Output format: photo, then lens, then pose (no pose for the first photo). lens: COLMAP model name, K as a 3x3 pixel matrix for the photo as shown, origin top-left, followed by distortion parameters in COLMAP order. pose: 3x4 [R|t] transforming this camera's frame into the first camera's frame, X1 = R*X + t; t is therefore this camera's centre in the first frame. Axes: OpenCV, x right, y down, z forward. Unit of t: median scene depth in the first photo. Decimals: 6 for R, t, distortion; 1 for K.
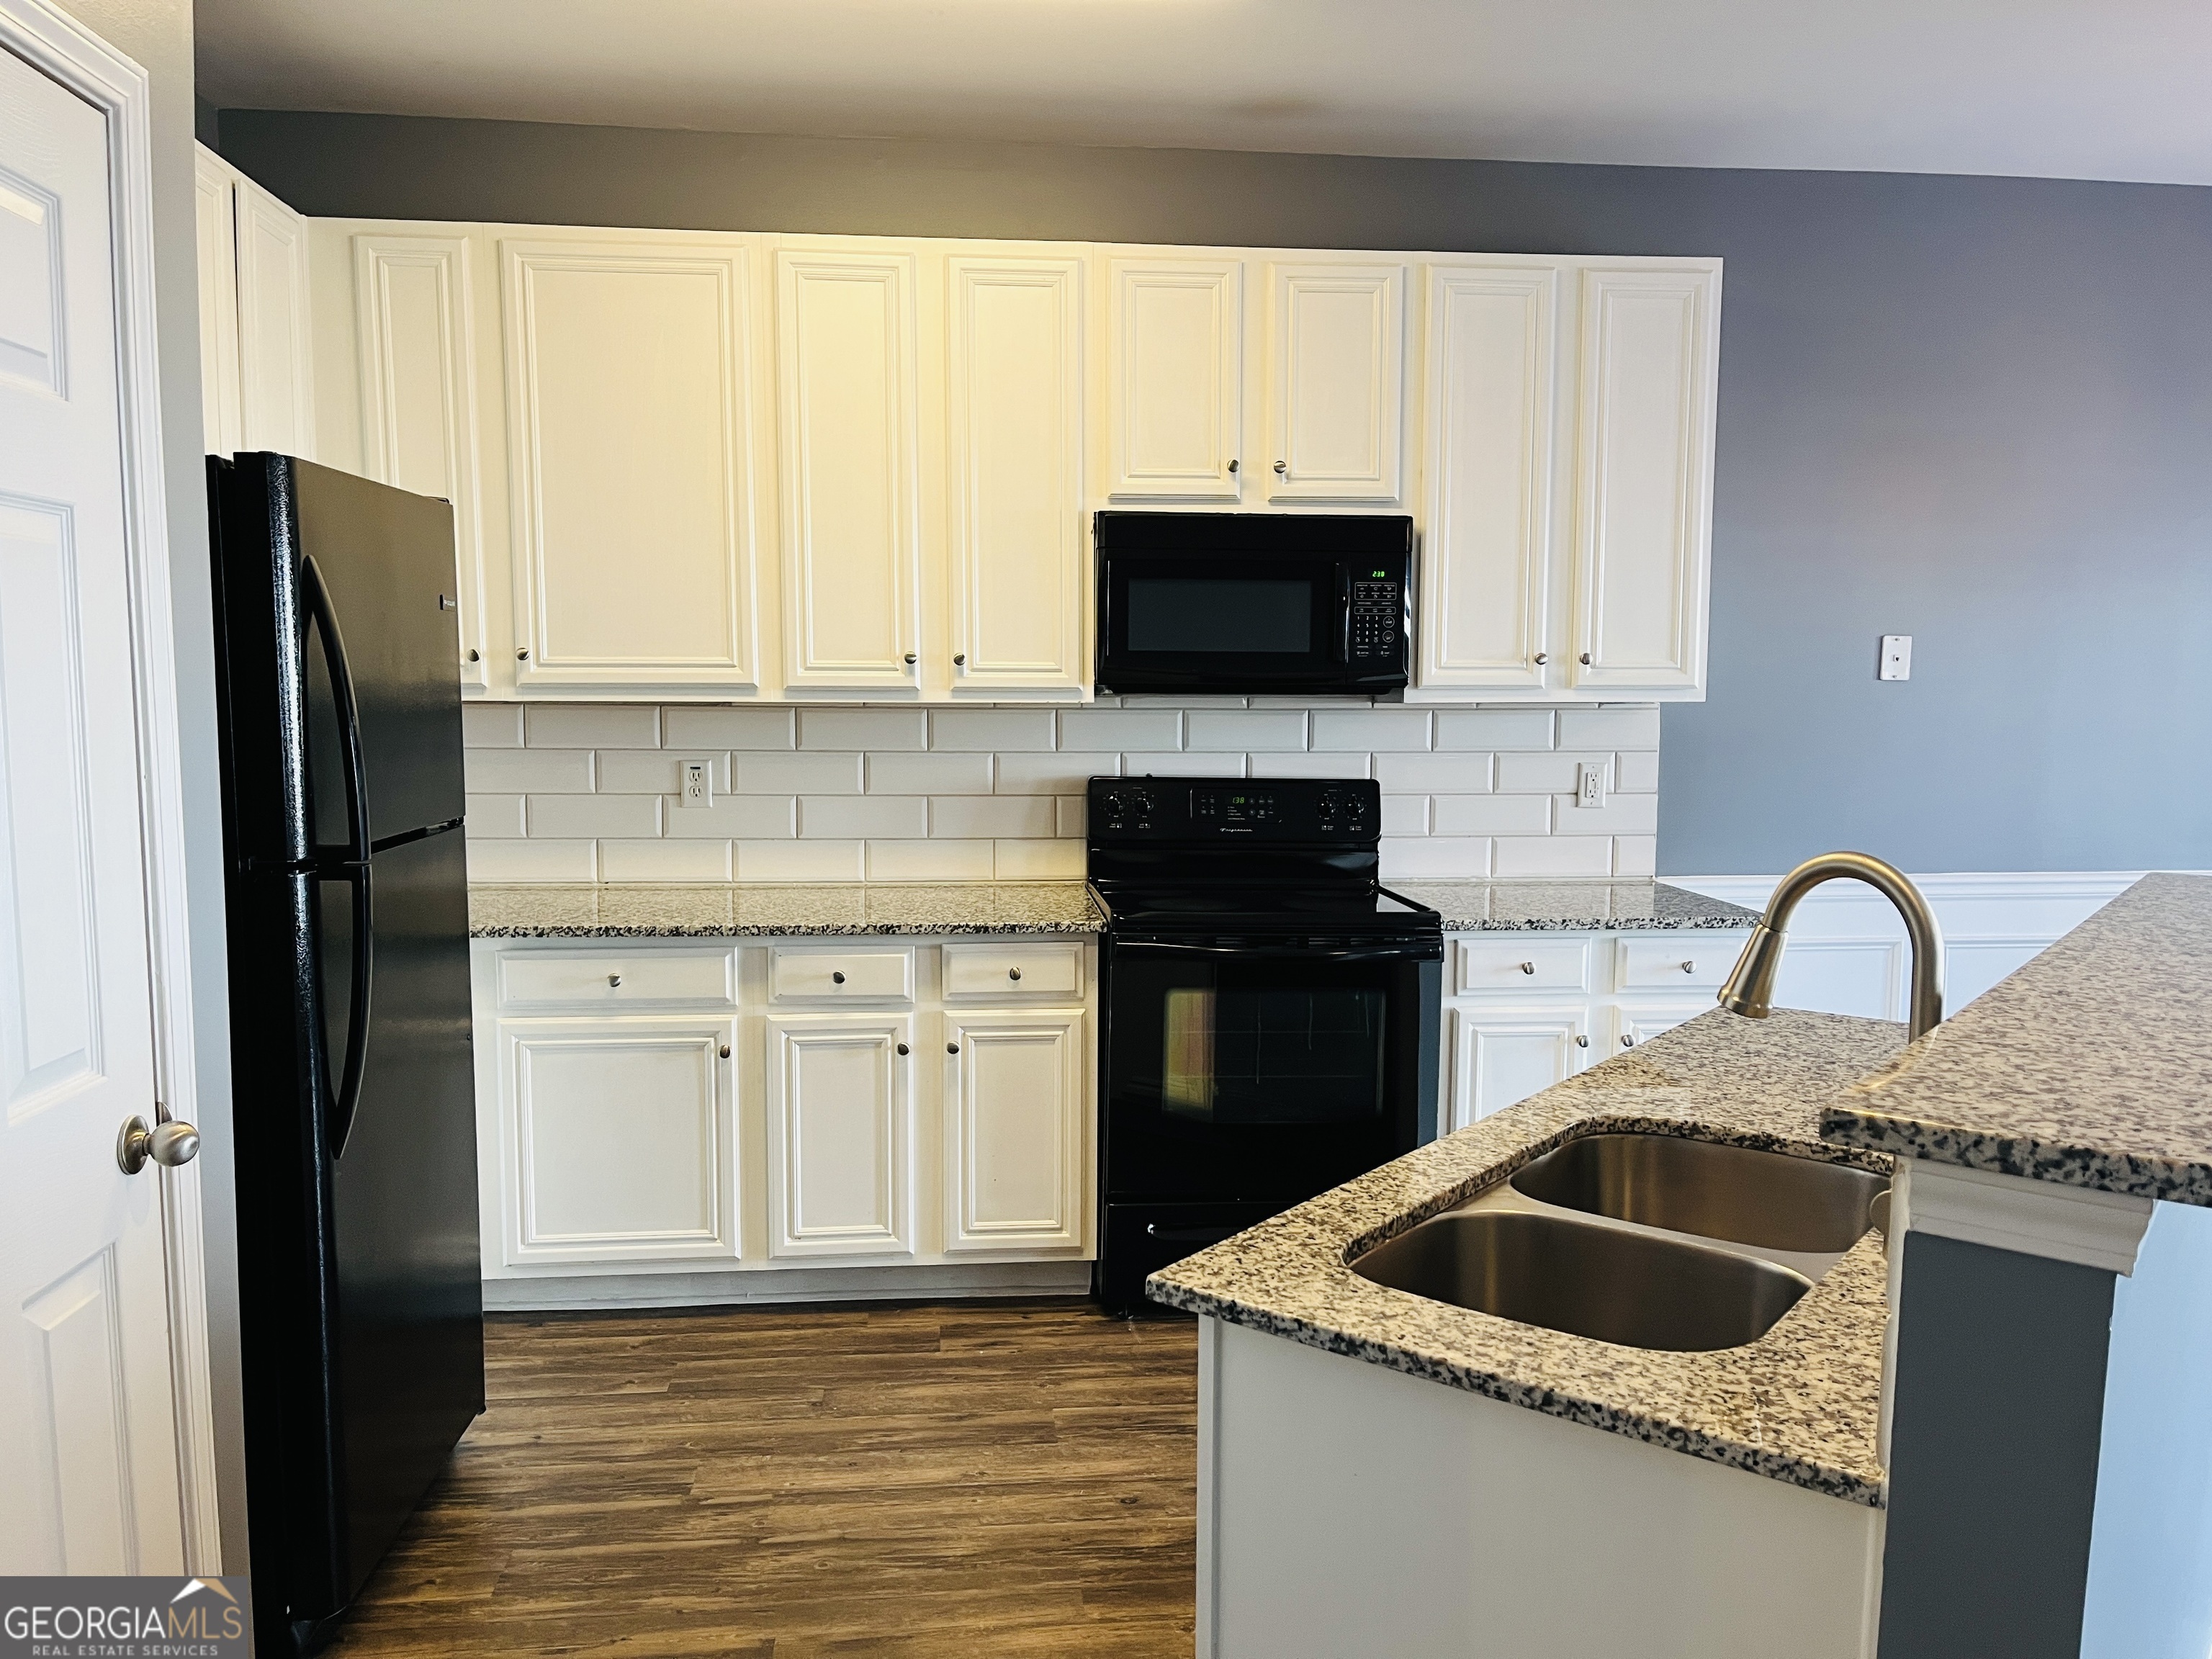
lens RADIAL K [[1704.1, 0, 1106.0], [0, 1704.1, 829.5], [0, 0, 1]] dist [0.021621, -0.006595]
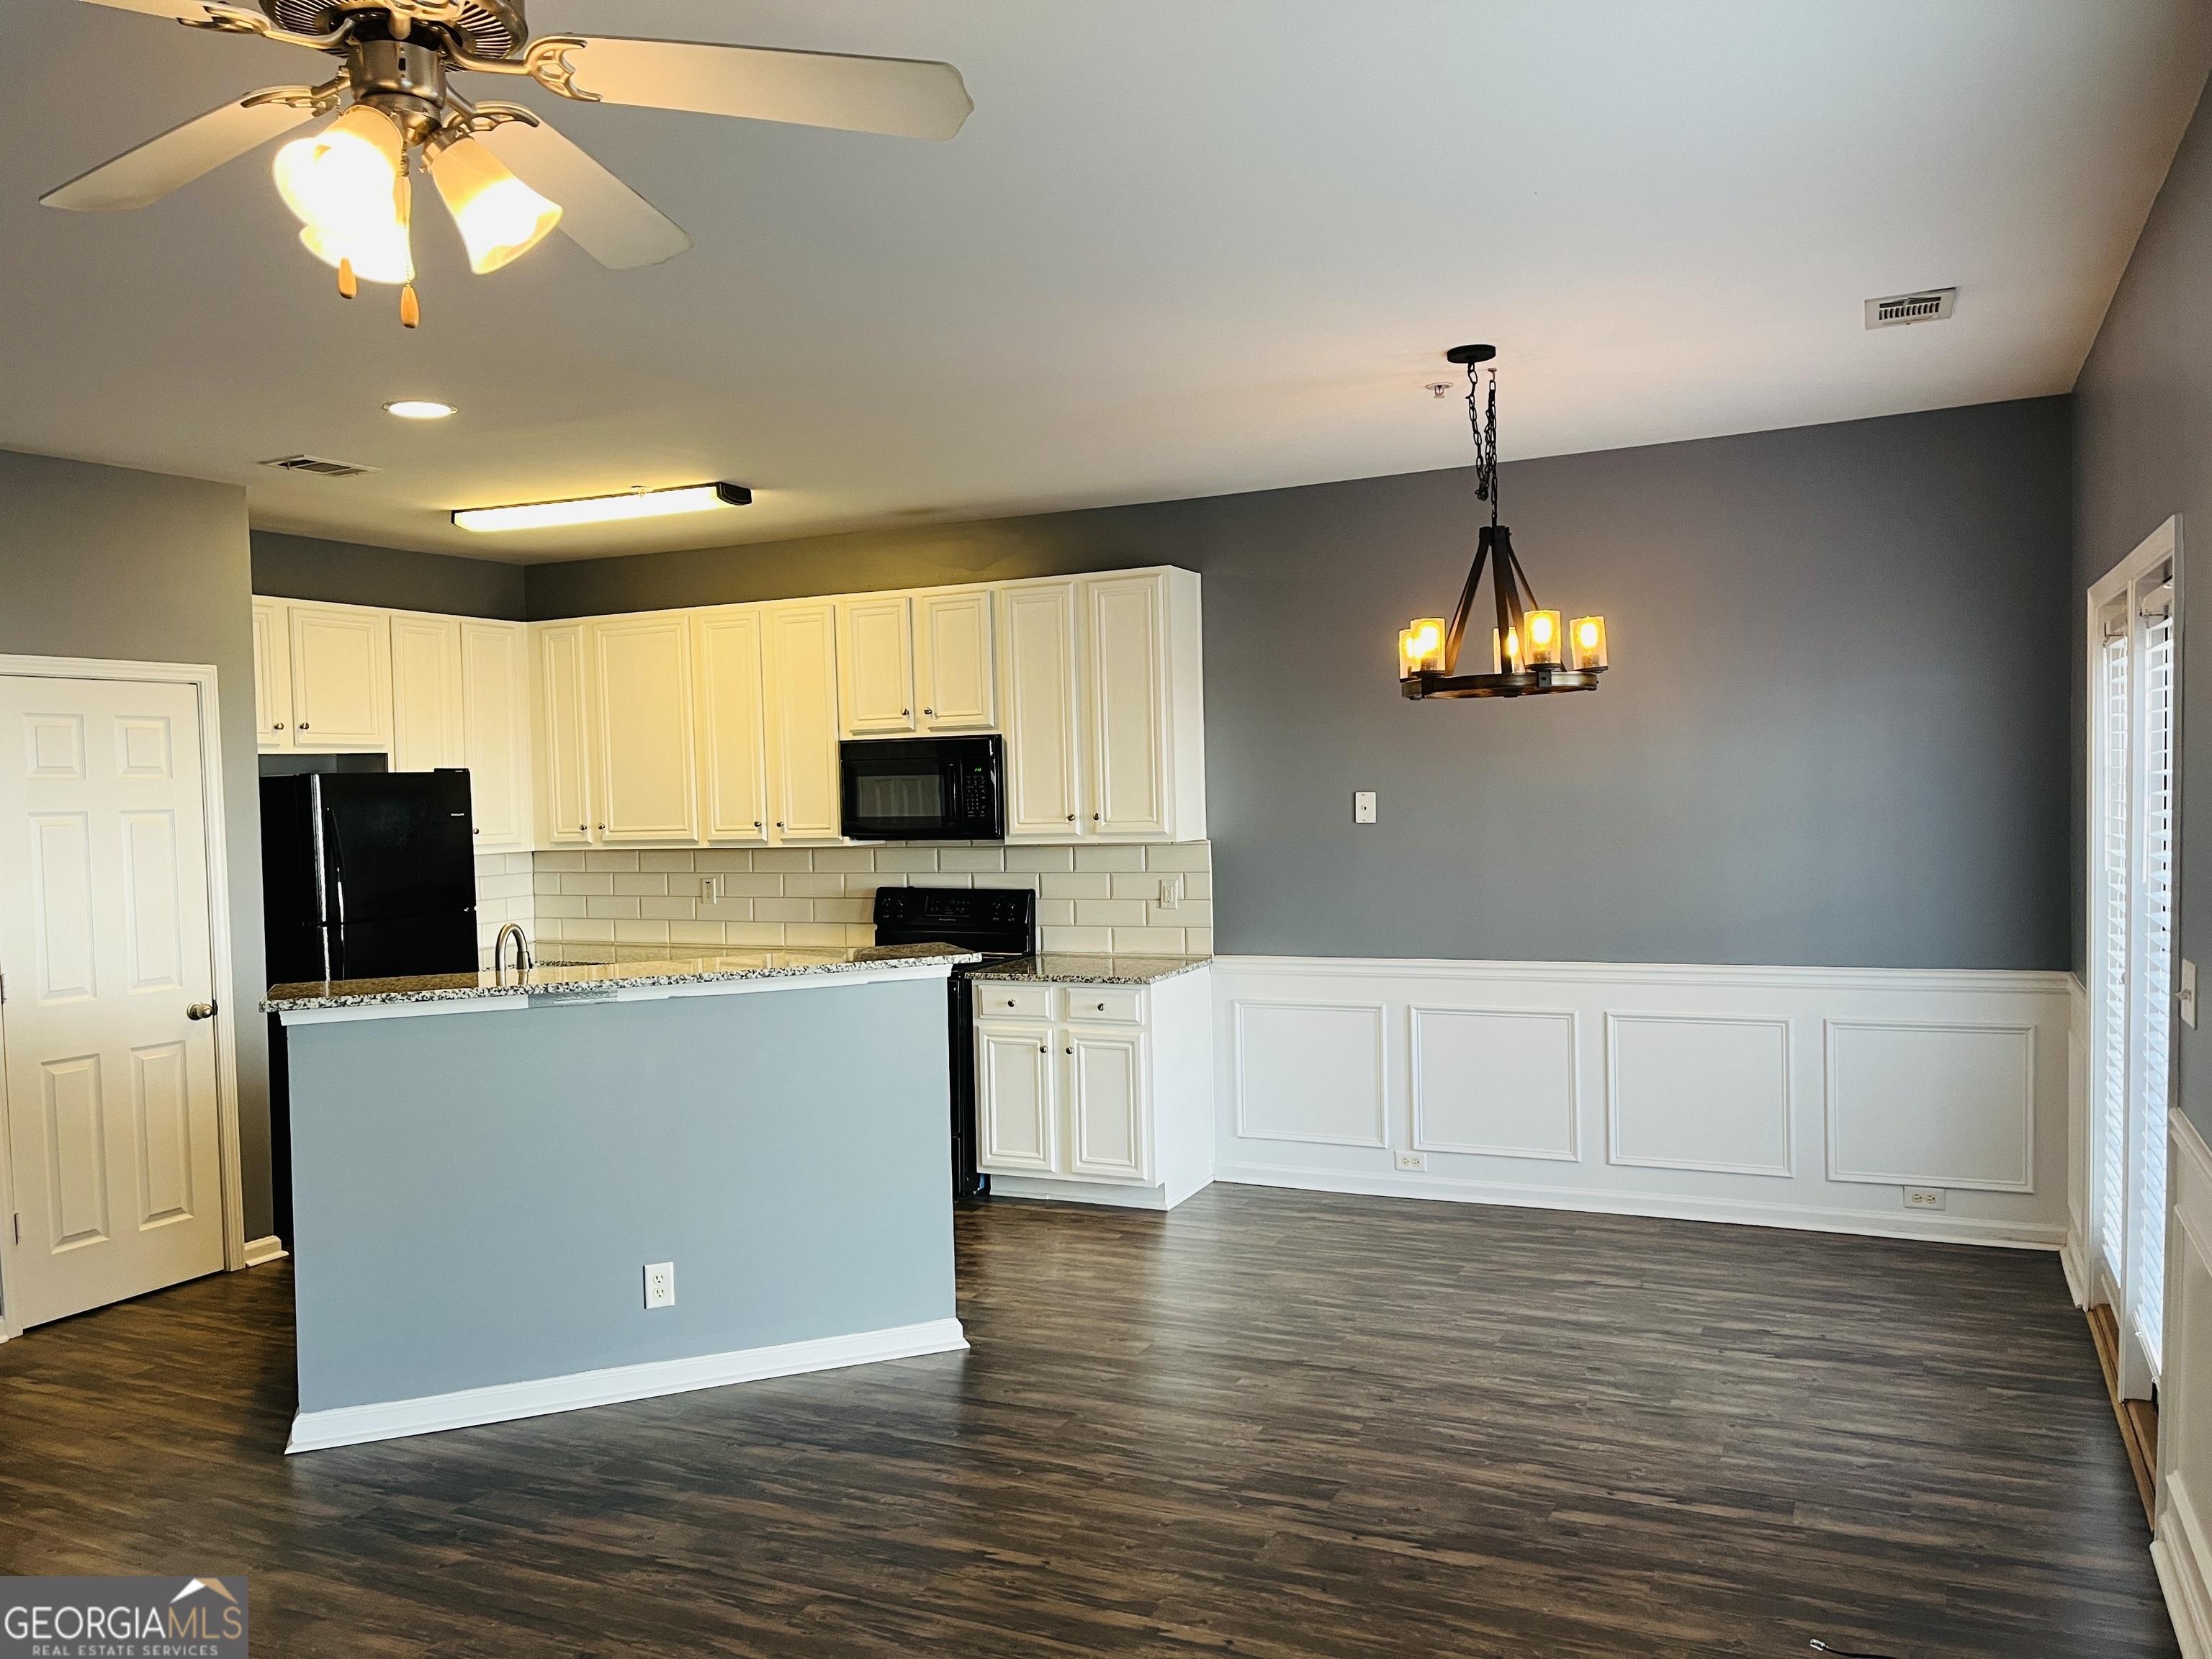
lens RADIAL K [[1704.1, 0, 1106.0], [0, 1704.1, 829.5], [0, 0, 1]] dist [0.021621, -0.006595]
pose [[0.851238, -0.012691, -0.524626, 1.179874], [-0.016459, 0.998570, -0.050860, -0.006029], [0.524521, 0.051929, 0.849812, -0.379835]]
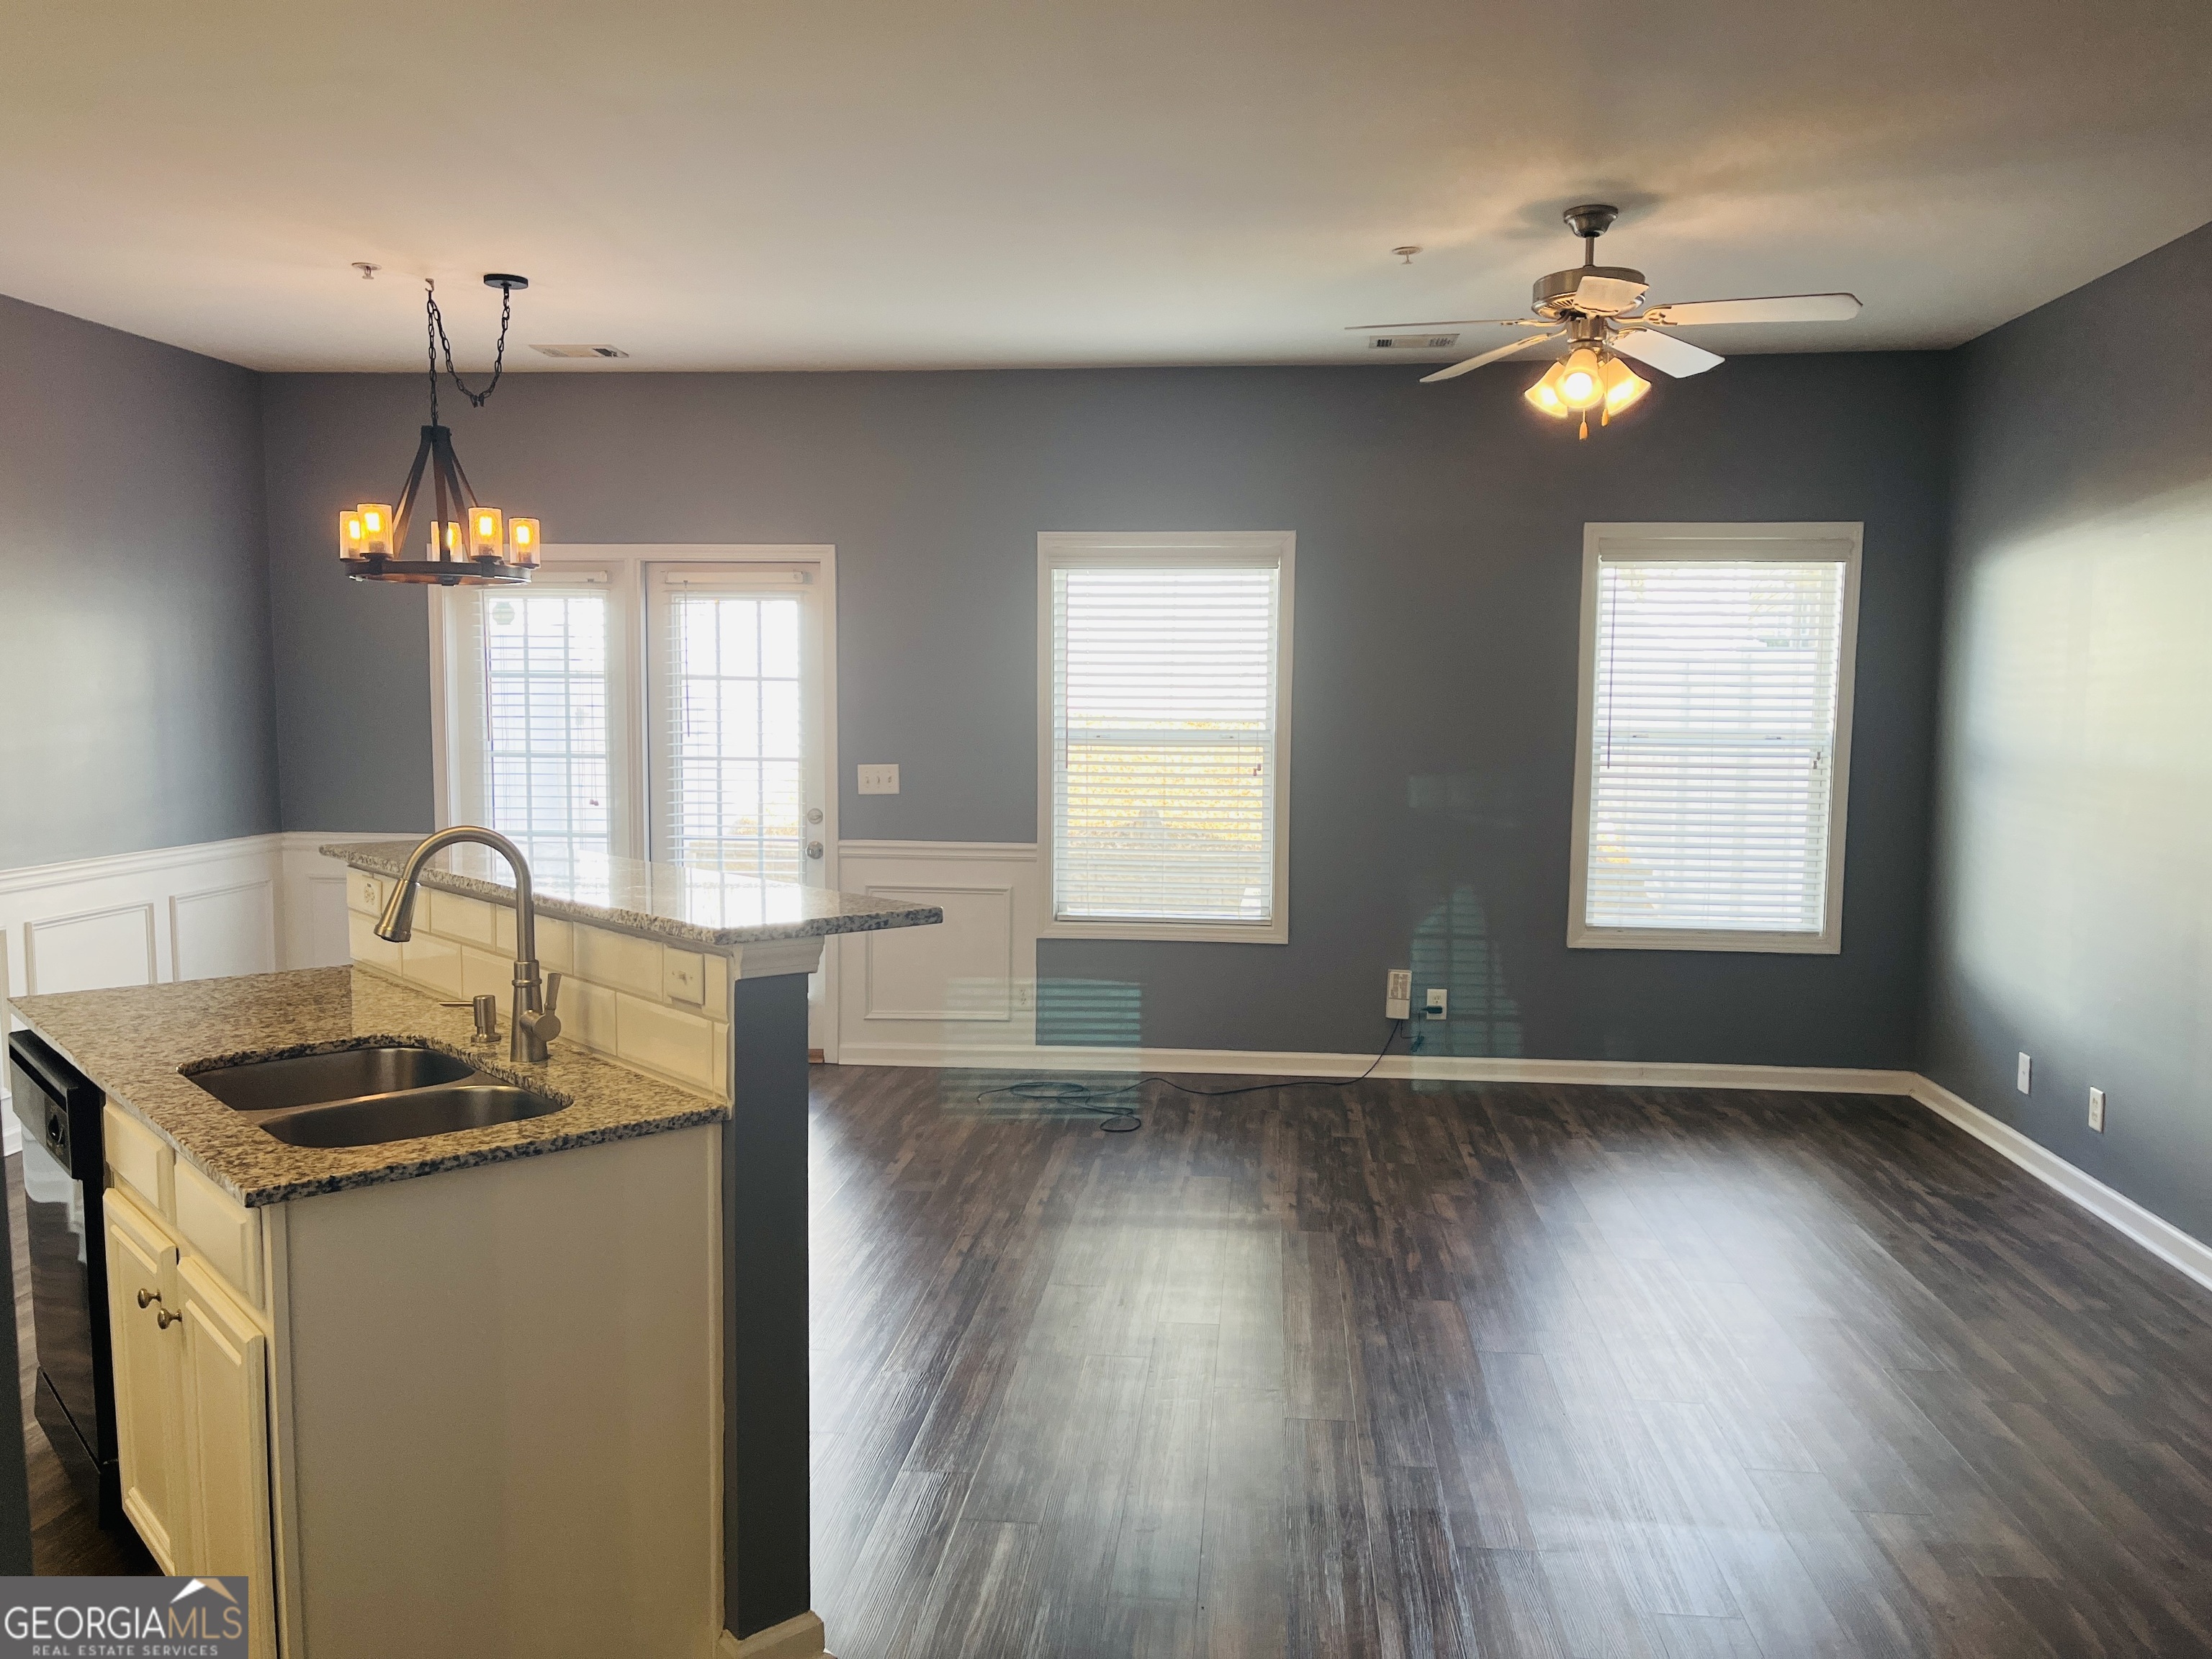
lens RADIAL K [[1692.3, 0, 1106.0], [0, 1692.3, 829.5], [0, 0, 1]] dist [-0.002228, -0.003918]
pose [[0.195678, -0.082303, 0.977208, -0.419105], [0.092577, 0.993572, 0.065143, -0.012890], [-0.976289, 0.077720, 0.202039, 0.033033]]
